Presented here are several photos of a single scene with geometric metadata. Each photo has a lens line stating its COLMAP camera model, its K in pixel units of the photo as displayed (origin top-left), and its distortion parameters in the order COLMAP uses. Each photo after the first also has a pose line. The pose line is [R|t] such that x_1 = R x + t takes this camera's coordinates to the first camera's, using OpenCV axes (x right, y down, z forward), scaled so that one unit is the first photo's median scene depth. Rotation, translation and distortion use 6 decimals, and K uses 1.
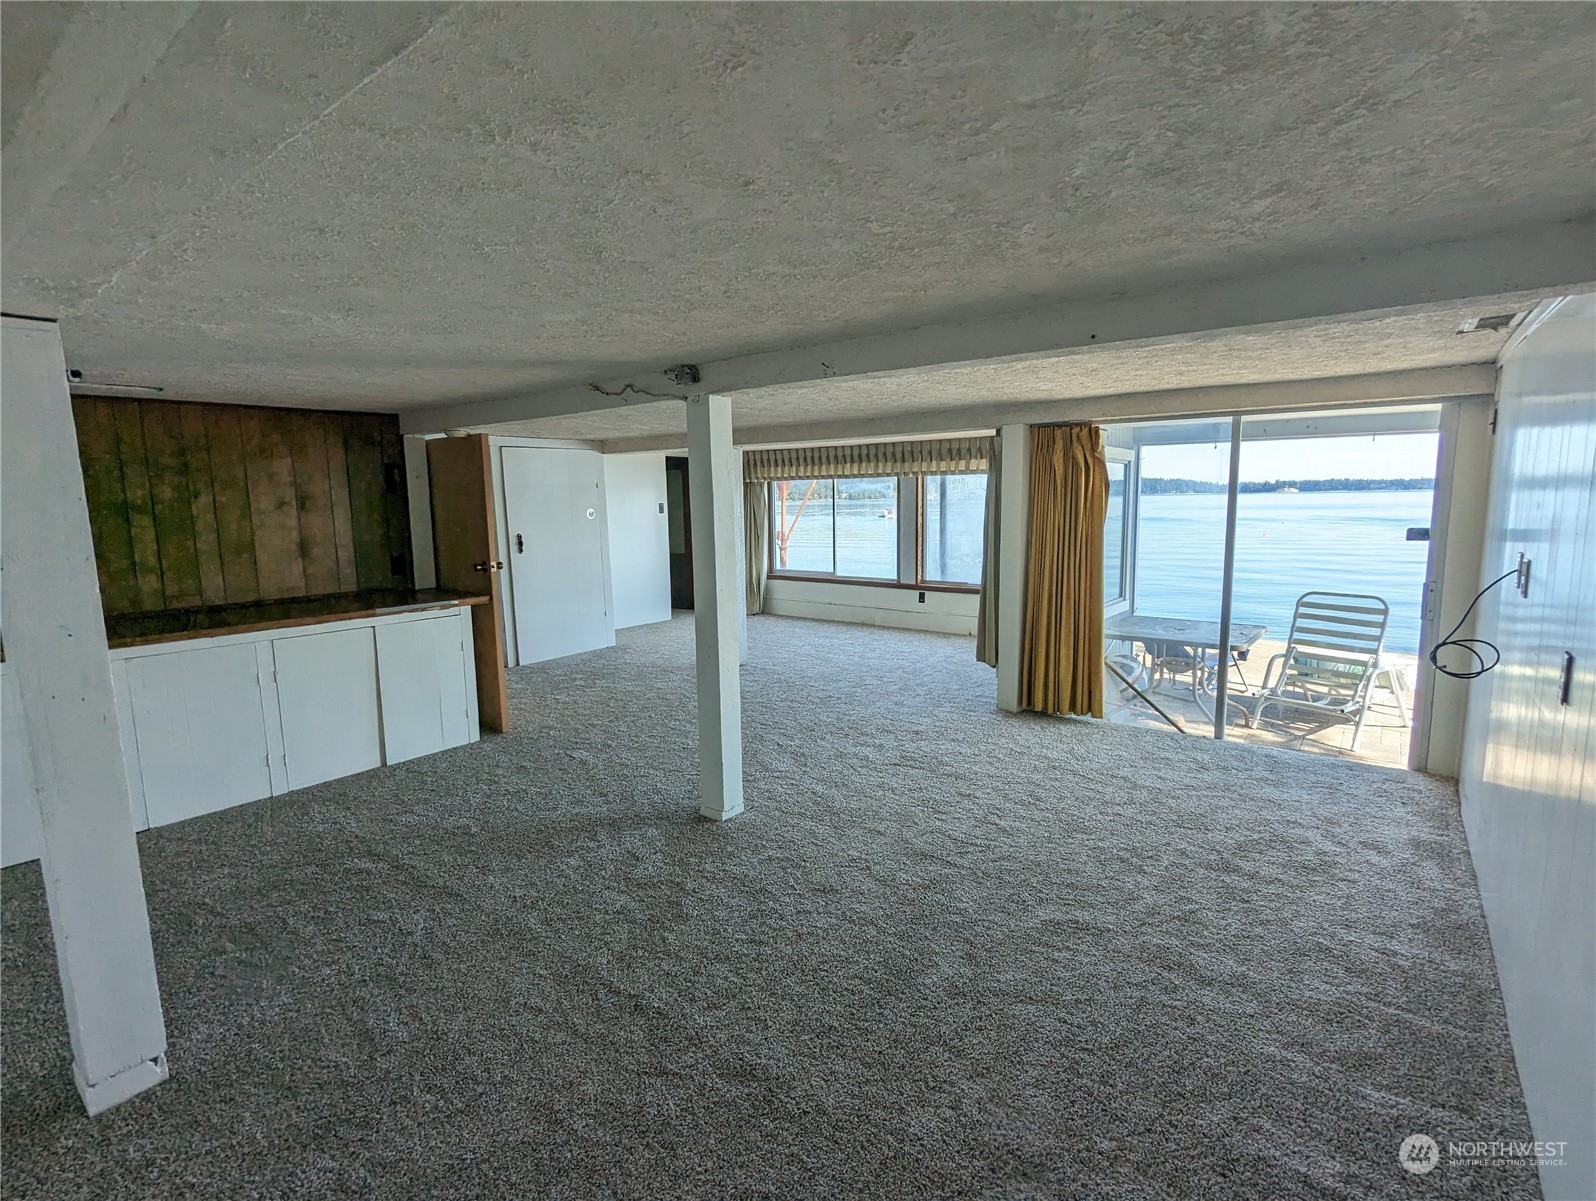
lens RADIAL K [[765.5, 0, 800.0], [0, 765.5, 600.7], [0, 0, 1]] dist [-0.000942, 0.000794]
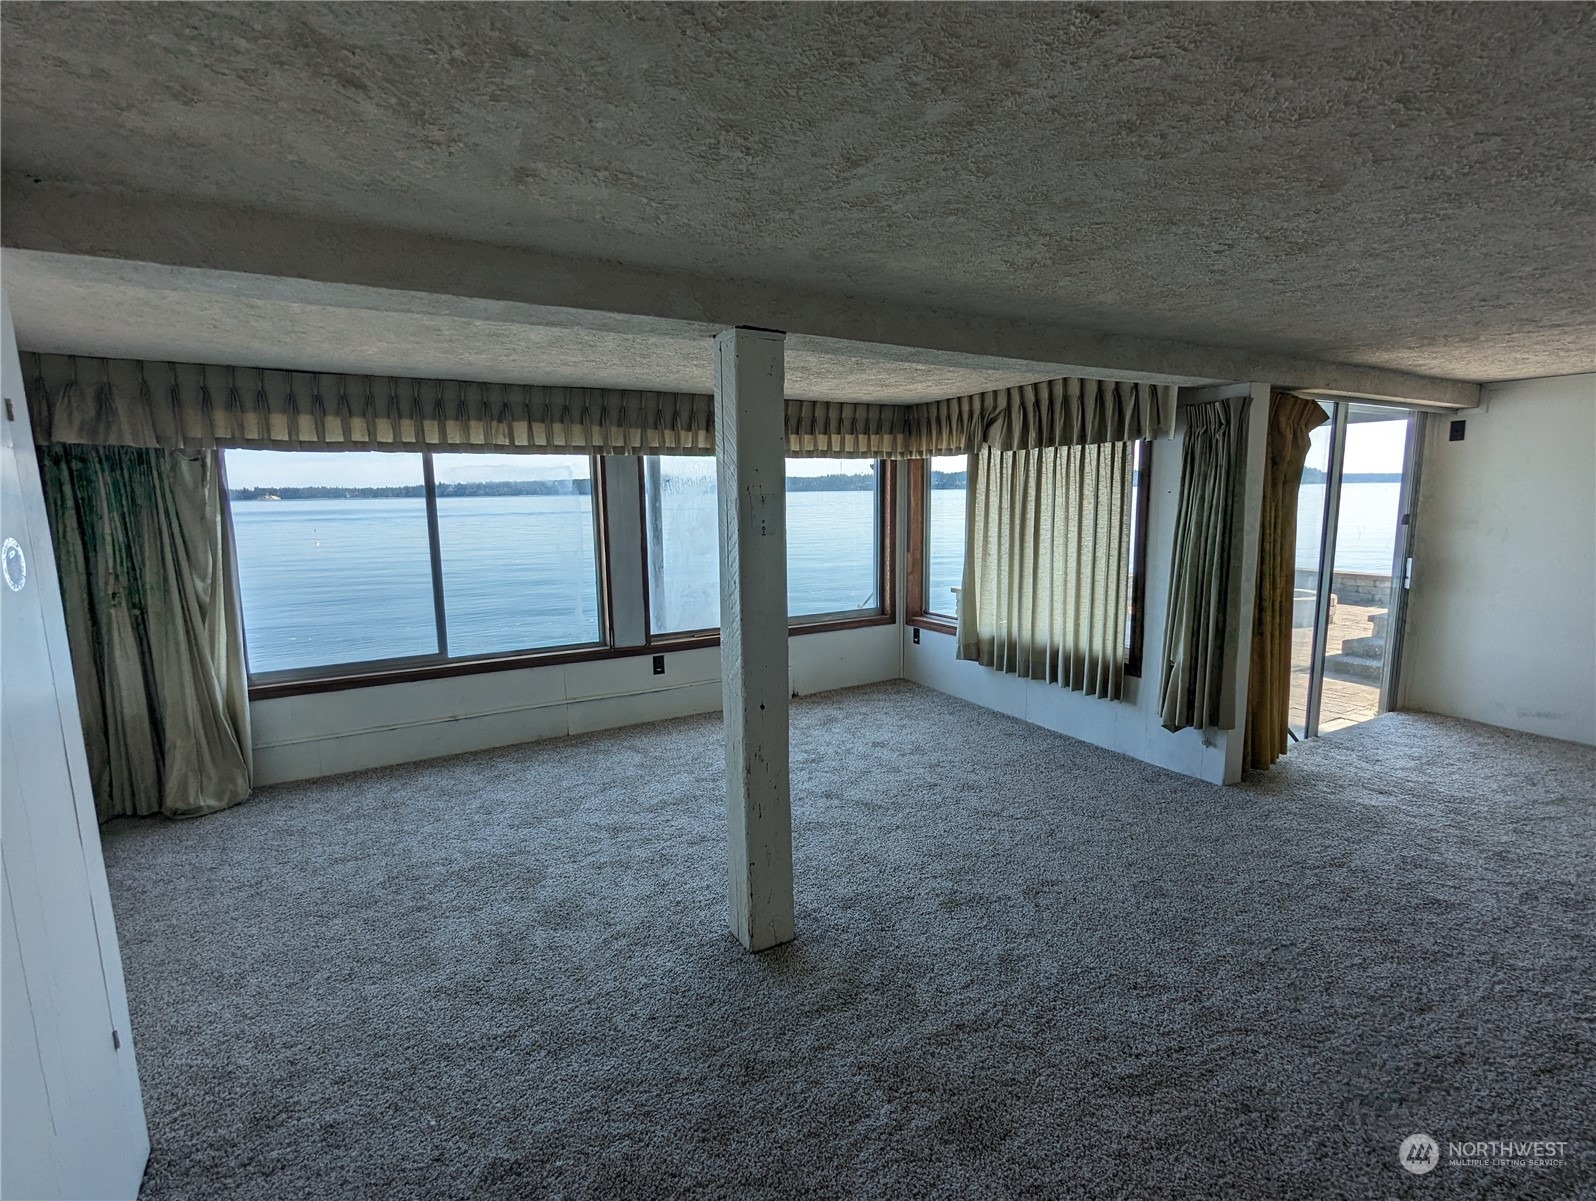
lens RADIAL K [[765.5, 0, 799.5], [0, 765.5, 600.0], [0, 0, 1]] dist [-0.000942, 0.000794]
pose [[0.368637, -0.119673, 0.921838, -0.326152], [0.130090, 0.988561, 0.076313, -0.082334], [-0.920426, 0.091790, 0.379988, 0.670324]]
